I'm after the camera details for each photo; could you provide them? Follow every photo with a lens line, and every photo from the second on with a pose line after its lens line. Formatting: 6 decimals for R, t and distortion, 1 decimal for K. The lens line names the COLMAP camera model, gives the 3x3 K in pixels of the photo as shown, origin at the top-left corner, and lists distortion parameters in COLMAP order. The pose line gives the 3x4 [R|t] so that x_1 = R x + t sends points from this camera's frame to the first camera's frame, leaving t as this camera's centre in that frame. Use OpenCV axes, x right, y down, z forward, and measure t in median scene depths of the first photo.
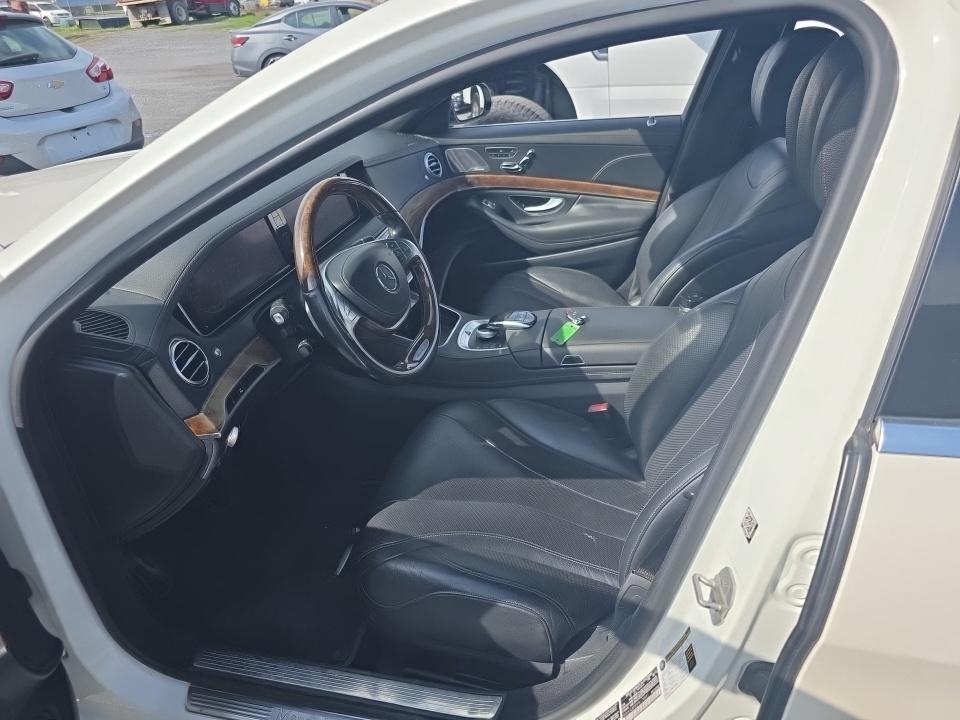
lens RADIAL K [[665.0, 0, 493.0], [0, 665.0, 356.8], [0, 0, 1]] dist [0.041838, -0.042200]
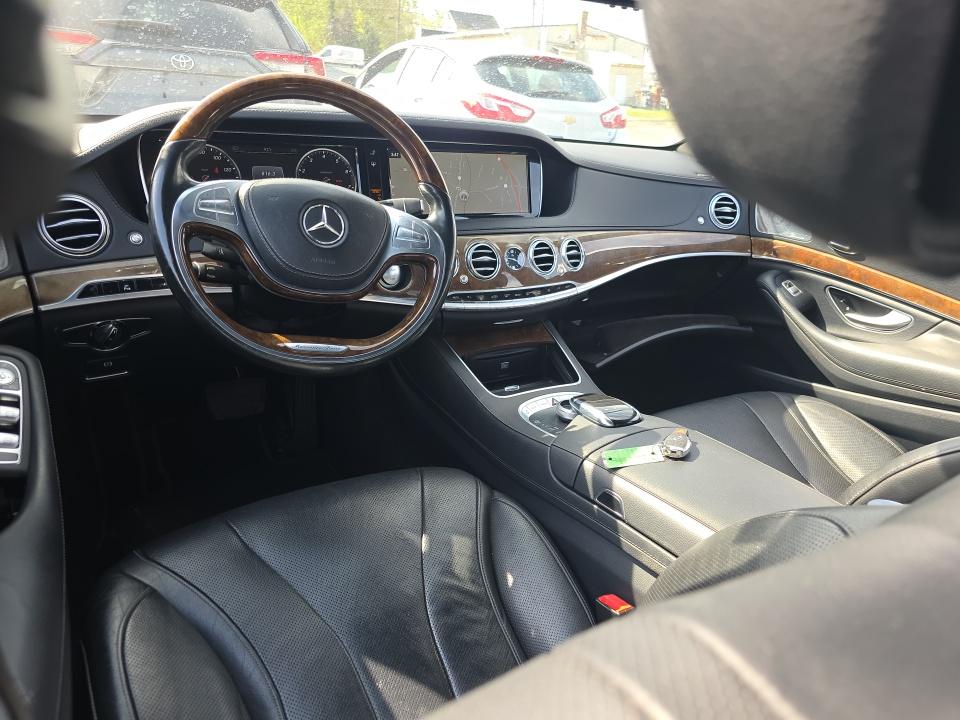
lens RADIAL K [[665.0, 0, 493.0], [0, 665.0, 356.8], [0, 0, 1]] dist [0.041838, -0.042200]
pose [[0.684821, 0.367393, -0.629320, 0.242939], [-0.451048, 0.891998, 0.029917, -0.050821], [0.572343, 0.263365, 0.776571, 0.317571]]
